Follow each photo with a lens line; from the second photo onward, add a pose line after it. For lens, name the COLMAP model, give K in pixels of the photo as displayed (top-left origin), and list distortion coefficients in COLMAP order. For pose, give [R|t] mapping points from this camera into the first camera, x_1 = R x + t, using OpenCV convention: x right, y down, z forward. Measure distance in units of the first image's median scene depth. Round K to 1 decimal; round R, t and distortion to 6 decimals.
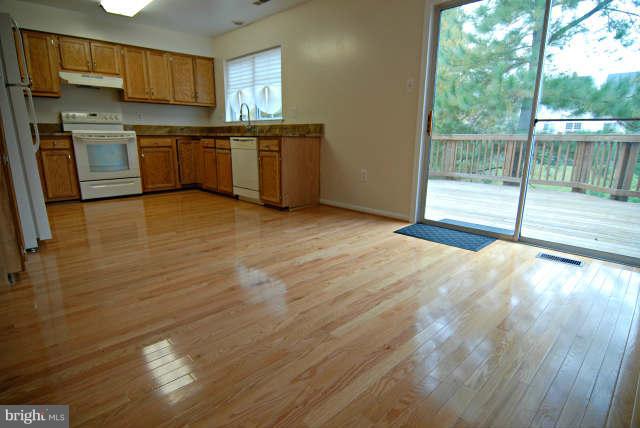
lens RADIAL K [[344.1, 0, 319.2], [0, 344.1, 218.3], [0, 0, 1]] dist [-0.001155, -0.013818]
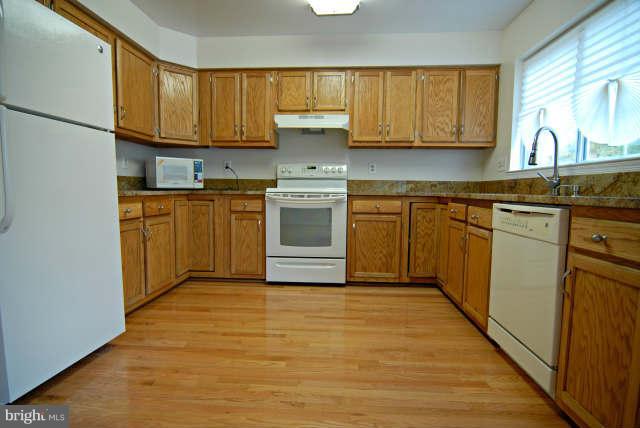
lens RADIAL K [[344.1, 0, 319.2], [0, 344.1, 218.3], [0, 0, 1]] dist [-0.001155, -0.013818]
pose [[0.668844, 0.060941, -0.740901, -0.081139], [-0.179886, 0.980284, -0.081760, -0.133380], [0.721311, 0.187963, 0.666619, 0.526021]]
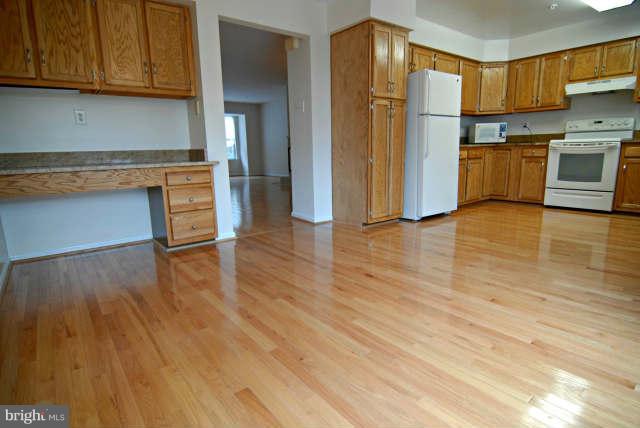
lens RADIAL K [[344.1, 0, 319.2], [0, 344.1, 218.3], [0, 0, 1]] dist [-0.001155, -0.013818]
pose [[-0.102720, 0.187990, -0.976785, 0.388662], [-0.209776, 0.955800, 0.206011, -0.080169], [0.972339, 0.226067, -0.058744, 0.364634]]
